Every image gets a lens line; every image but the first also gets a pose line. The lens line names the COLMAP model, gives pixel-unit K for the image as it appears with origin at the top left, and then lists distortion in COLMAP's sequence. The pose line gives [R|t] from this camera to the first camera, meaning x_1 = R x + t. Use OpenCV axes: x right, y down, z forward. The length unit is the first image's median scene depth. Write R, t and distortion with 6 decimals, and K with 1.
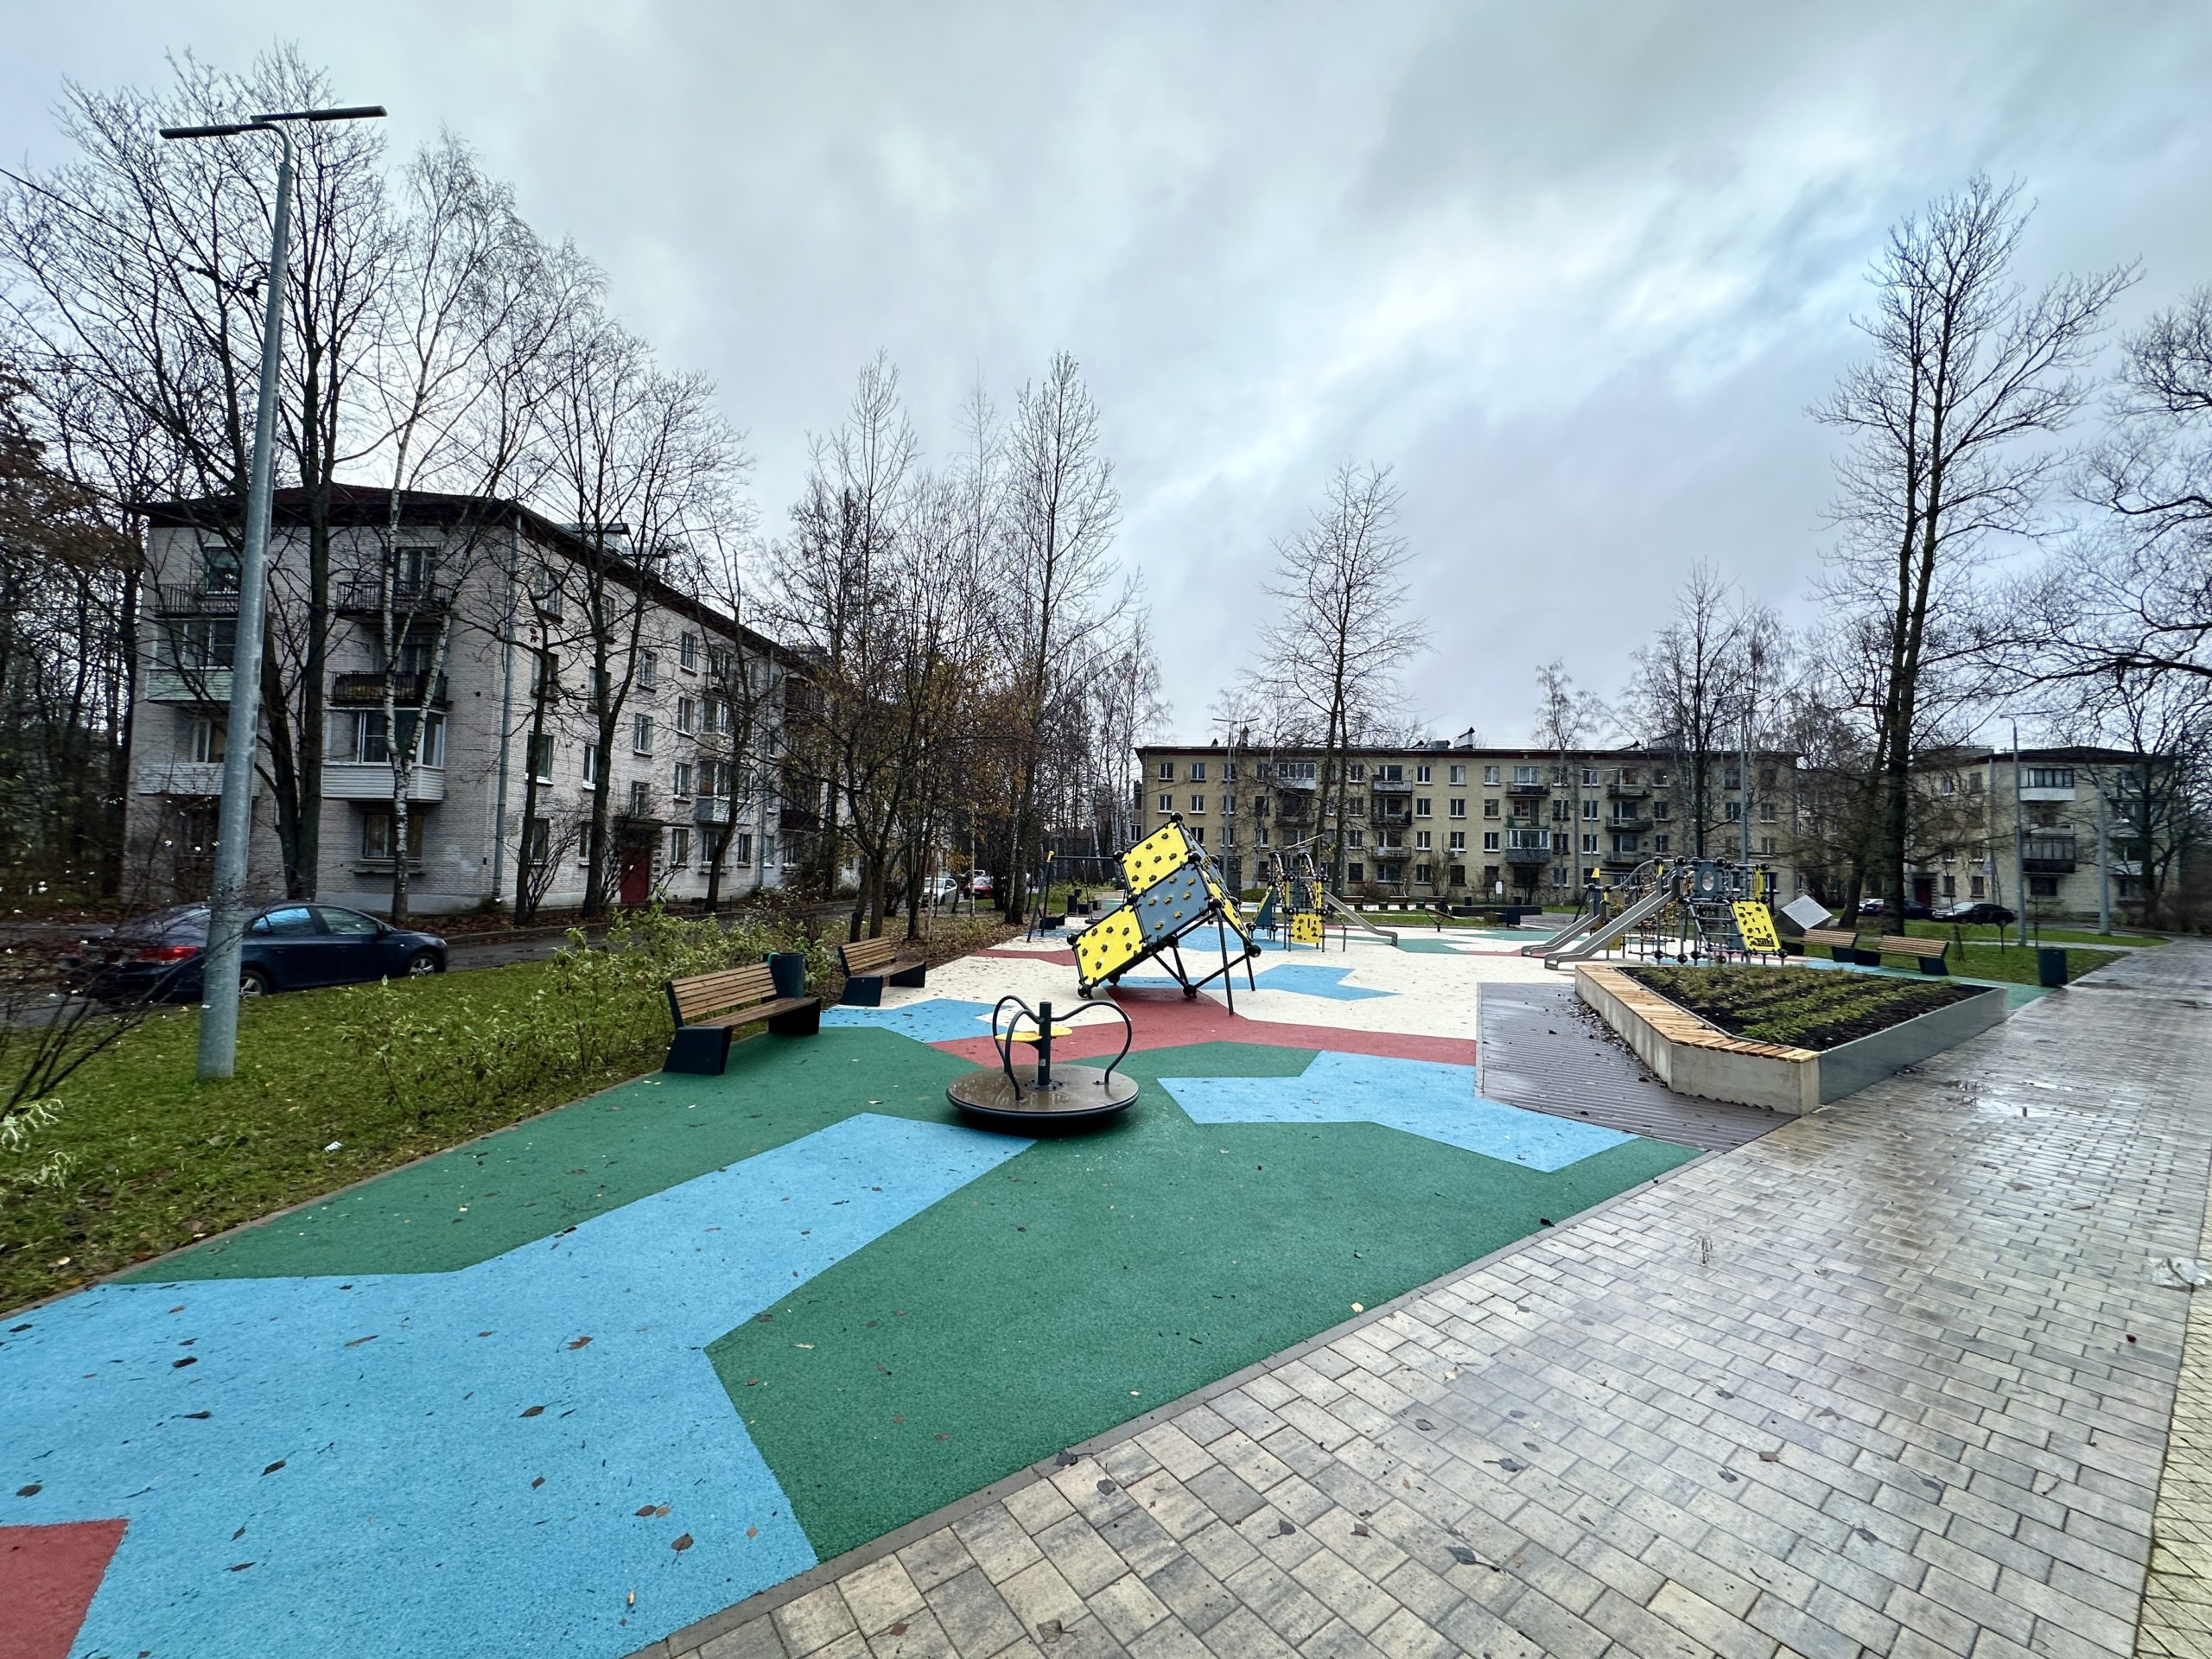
lens RADIAL K [[876.1, 0, 1106.0], [0, 876.1, 829.5], [0, 0, 1]] dist [-0.004778, 0.000131]
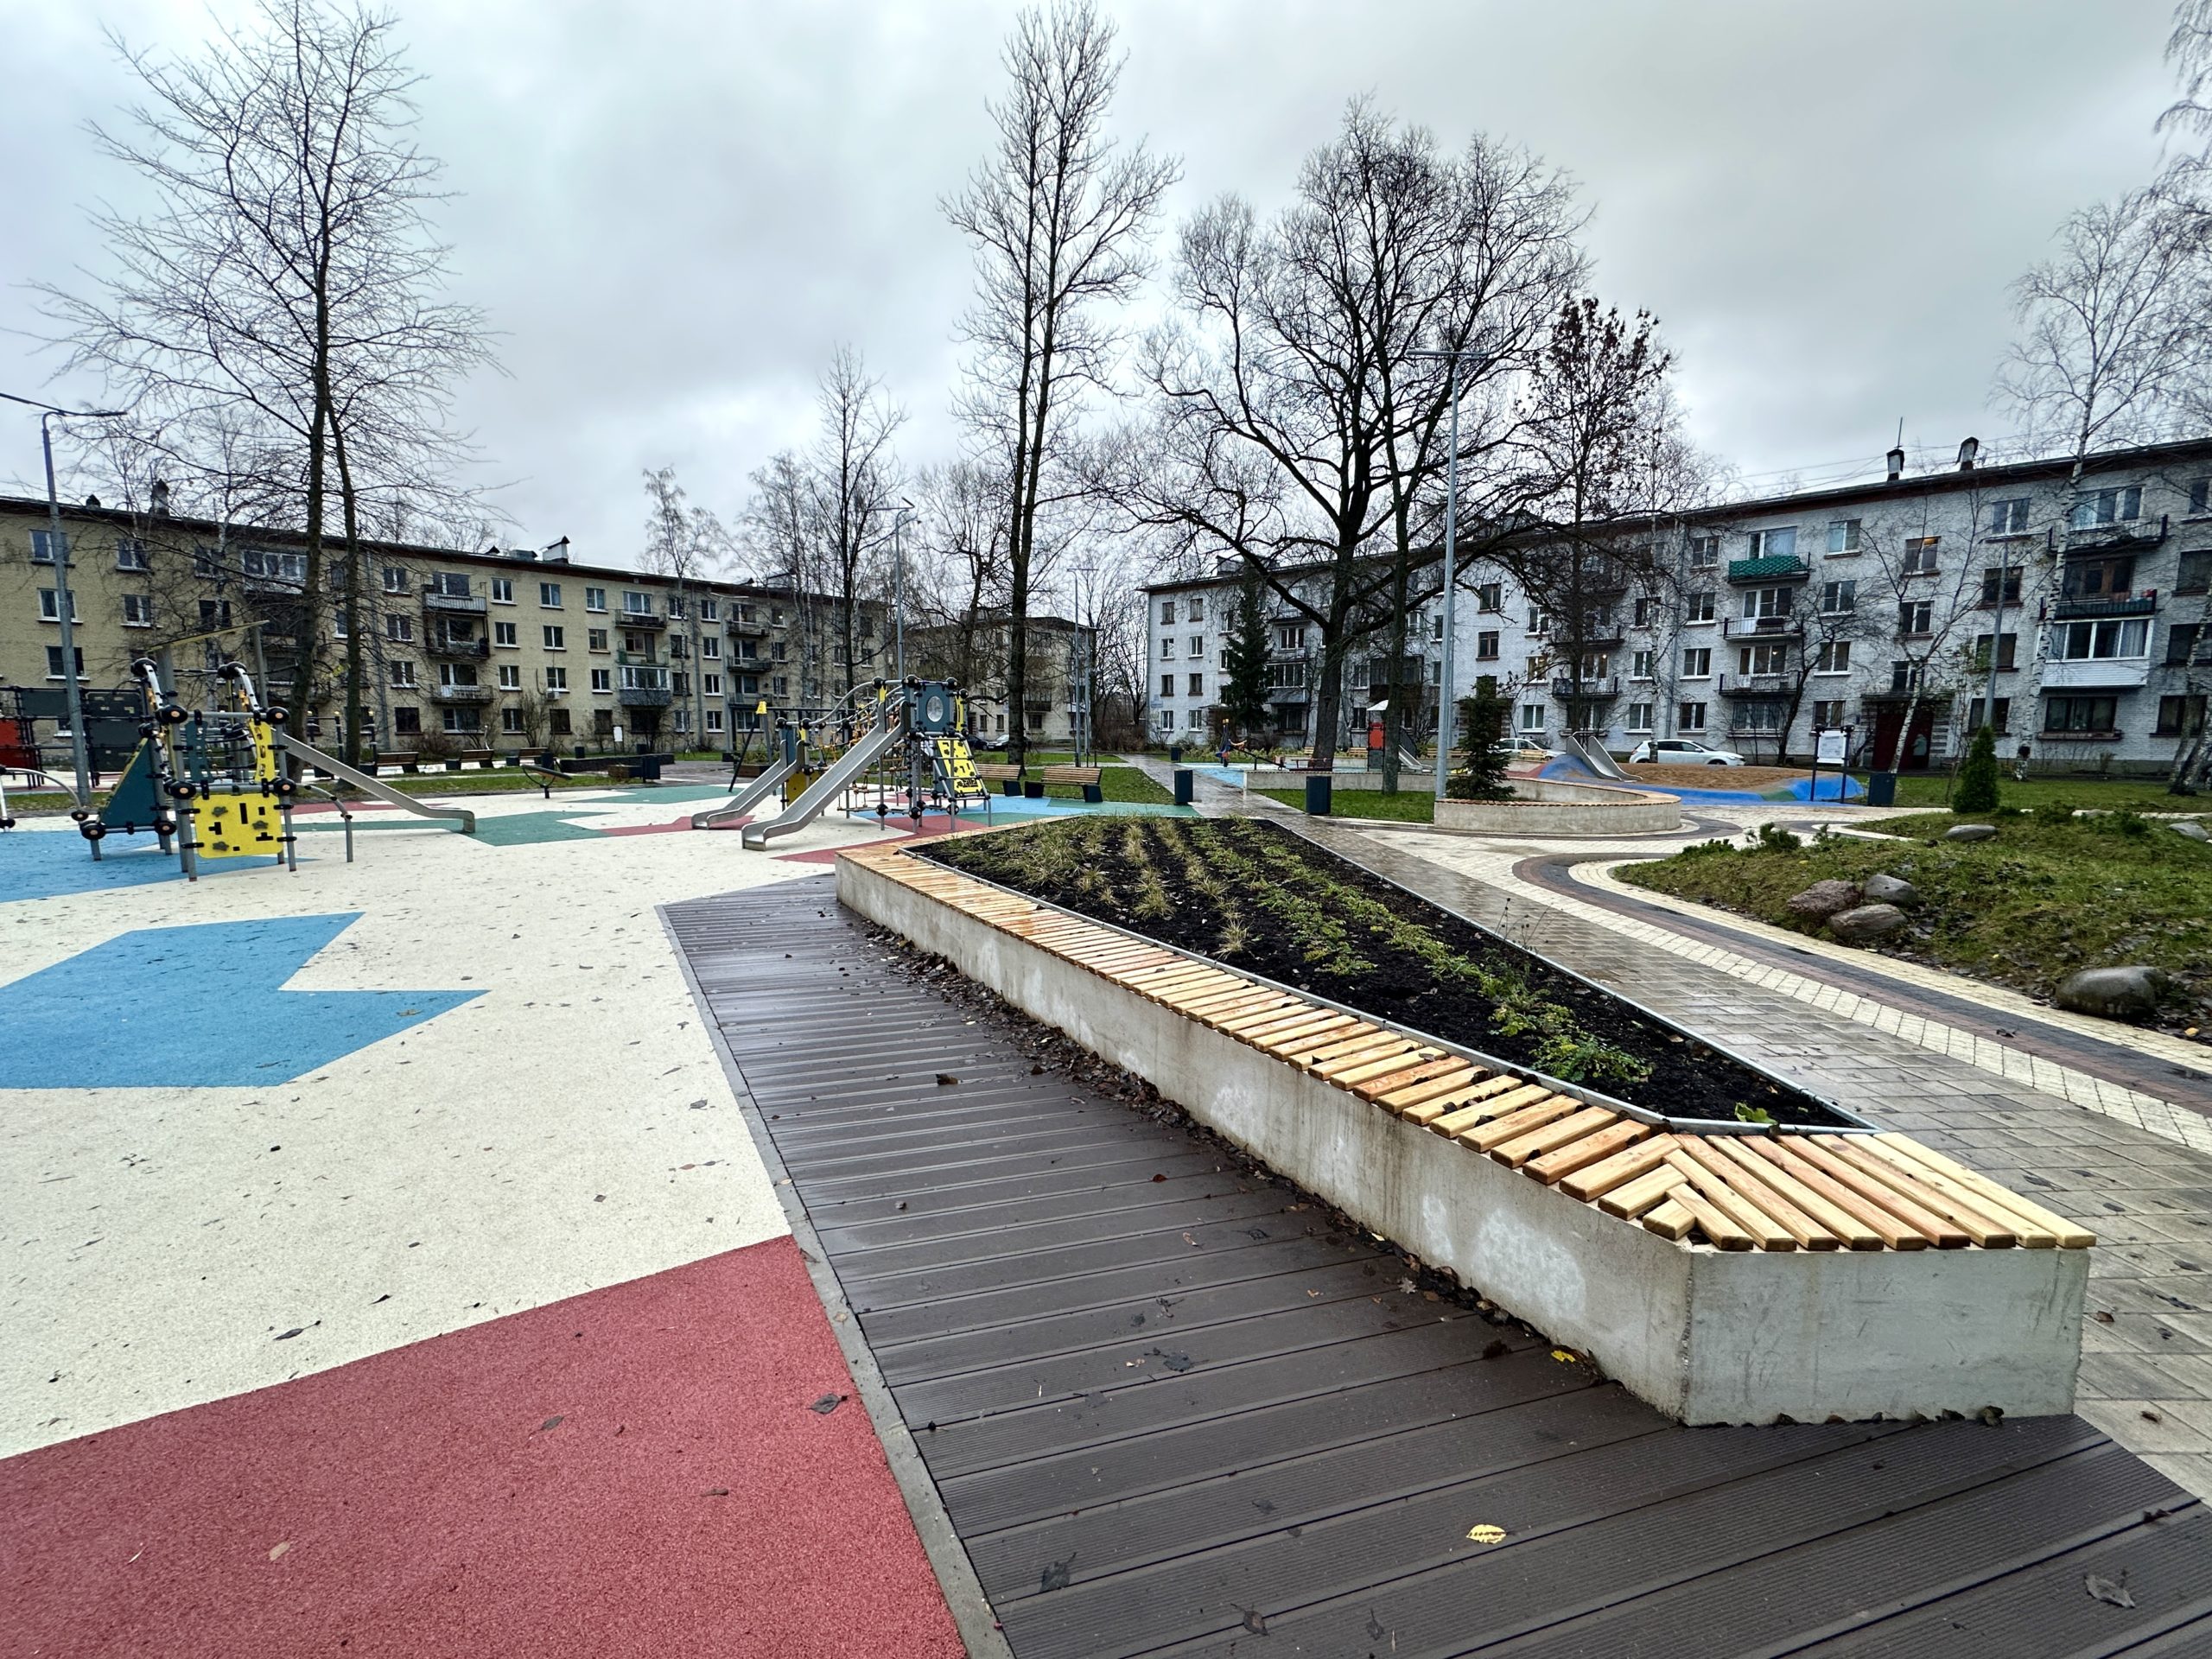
lens RADIAL K [[876.1, 0, 1106.0], [0, 876.1, 829.5], [0, 0, 1]] dist [-0.004778, 0.000131]
pose [[0.589008, -0.117590, 0.799526, 0.037735], [-0.021975, 0.986660, 0.161302, 0.009134], [-0.807828, -0.112578, 0.578567, 0.106514]]
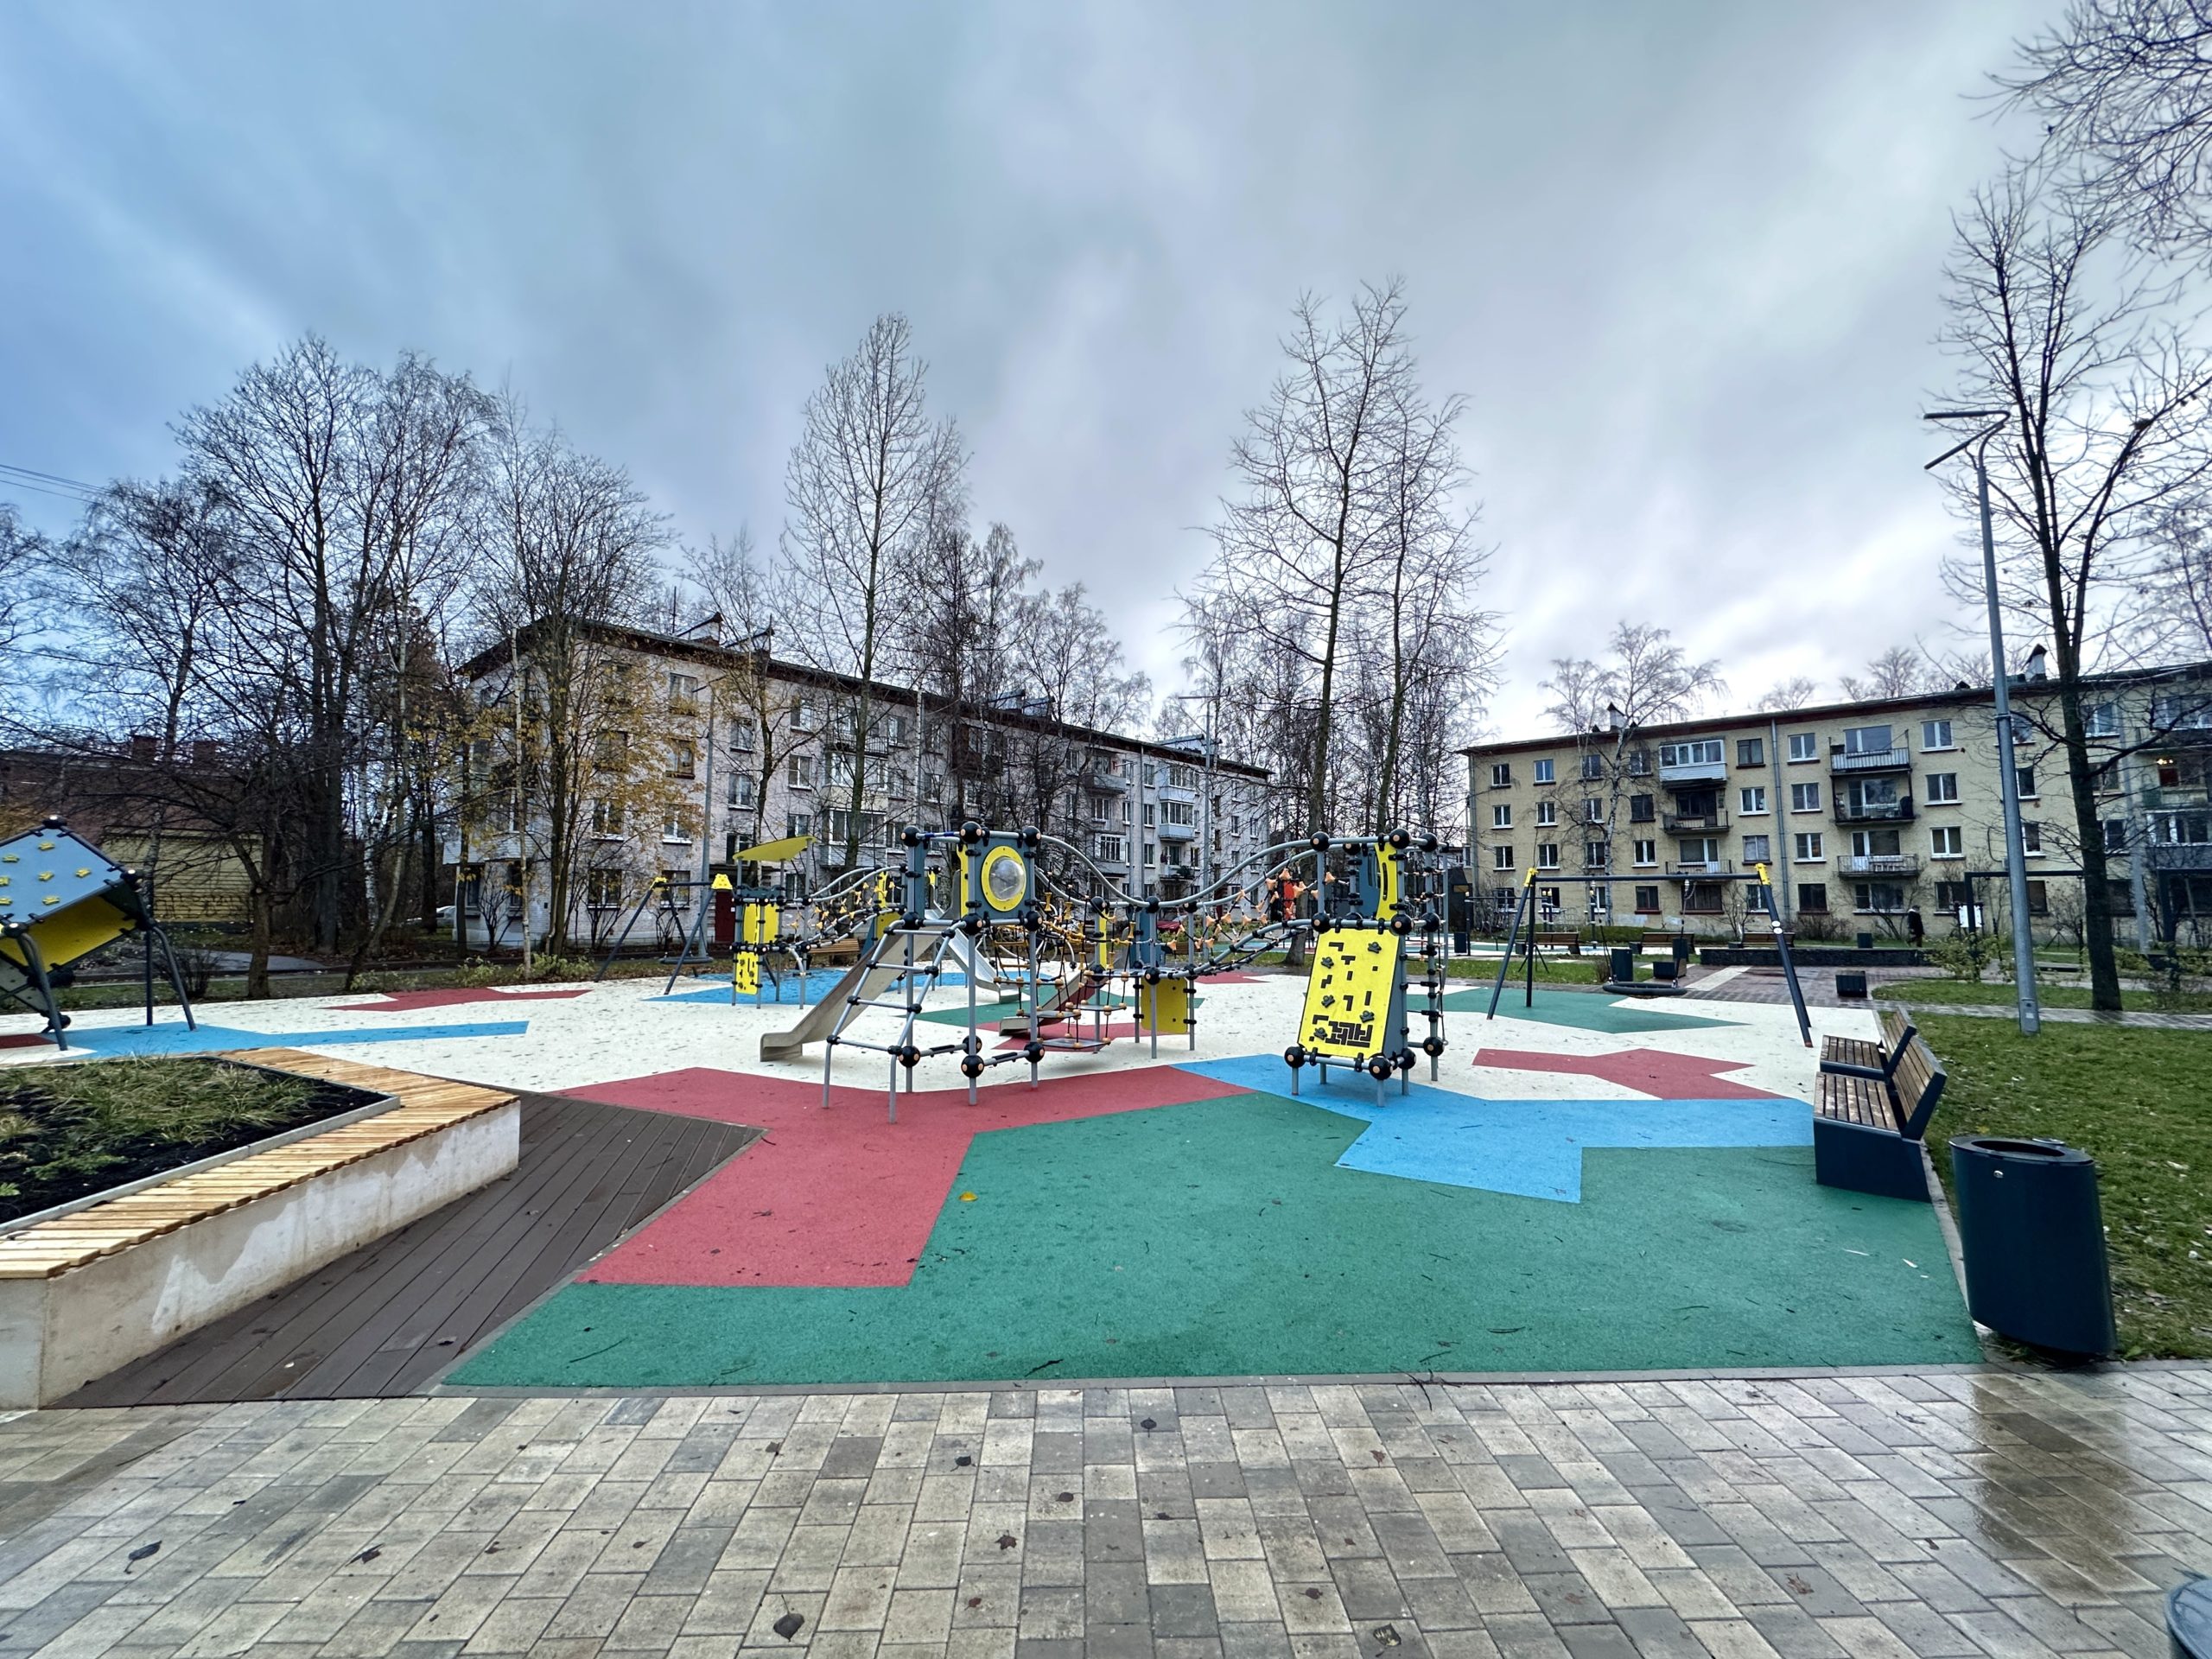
lens RADIAL K [[876.1, 0, 1106.0], [0, 876.1, 829.5], [0, 0, 1]] dist [-0.004778, 0.000131]
pose [[0.812582, -0.072363, -0.578338, 0.248055], [0.044359, 0.997063, -0.062430, 0.016114], [0.581157, 0.025075, 0.813405, 0.171682]]
